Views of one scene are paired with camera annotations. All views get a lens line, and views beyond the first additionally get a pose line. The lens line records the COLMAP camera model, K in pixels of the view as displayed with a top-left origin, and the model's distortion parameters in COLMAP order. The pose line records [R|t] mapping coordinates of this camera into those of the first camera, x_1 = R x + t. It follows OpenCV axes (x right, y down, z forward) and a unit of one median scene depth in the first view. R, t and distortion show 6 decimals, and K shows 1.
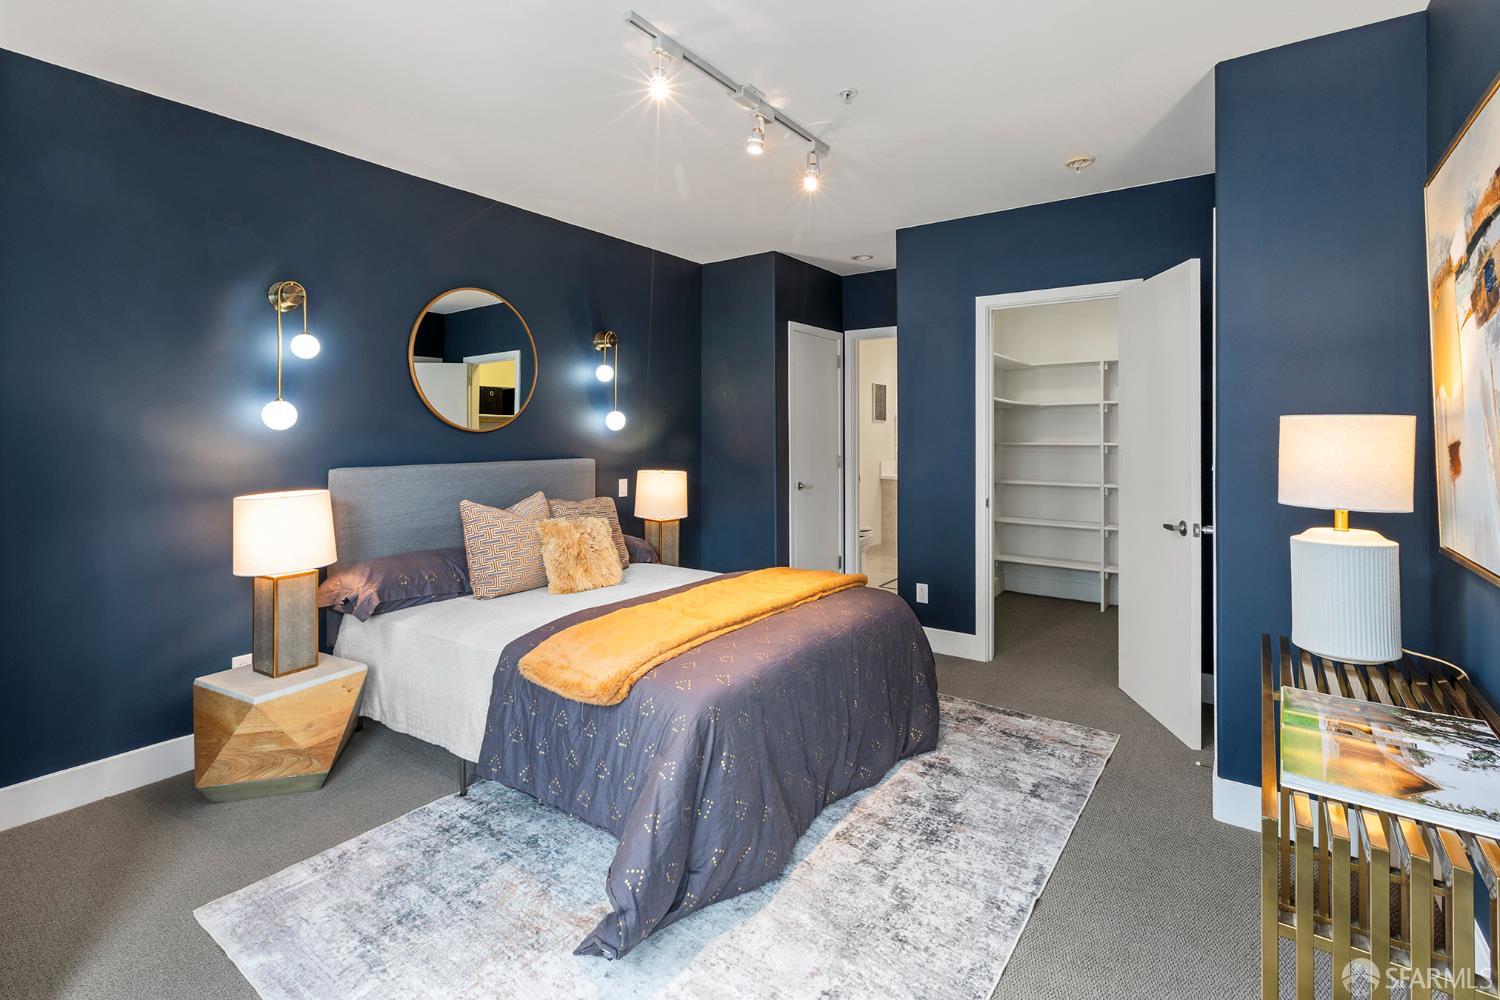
lens RADIAL K [[685.6, 0, 750.2], [0, 685.6, 443.9], [0, 0, 1]] dist [0.001414, 0.000341]
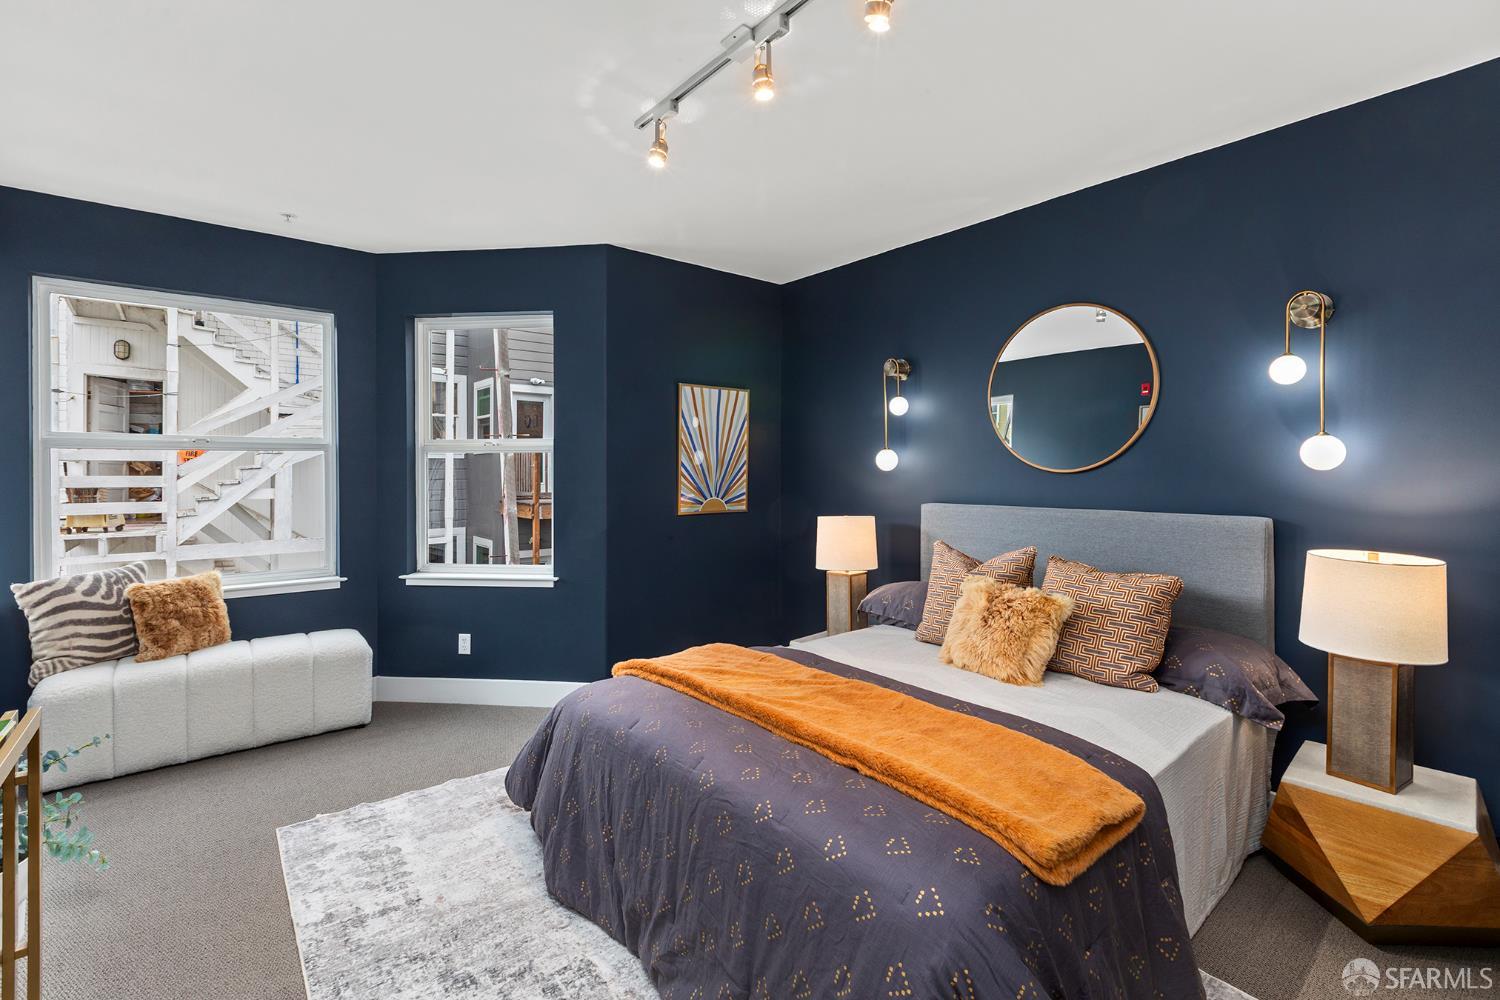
lens RADIAL K [[677.6, 0, 765.1], [0, 677.6, 467.8], [0, 0, 1]] dist [0.001954, -0.000276]
pose [[-0.241359, -0.003751, -0.970429, 0.915889], [-0.006489, 0.999976, -0.002251, -0.032621], [0.970414, 0.005754, -0.241378, 1.462266]]
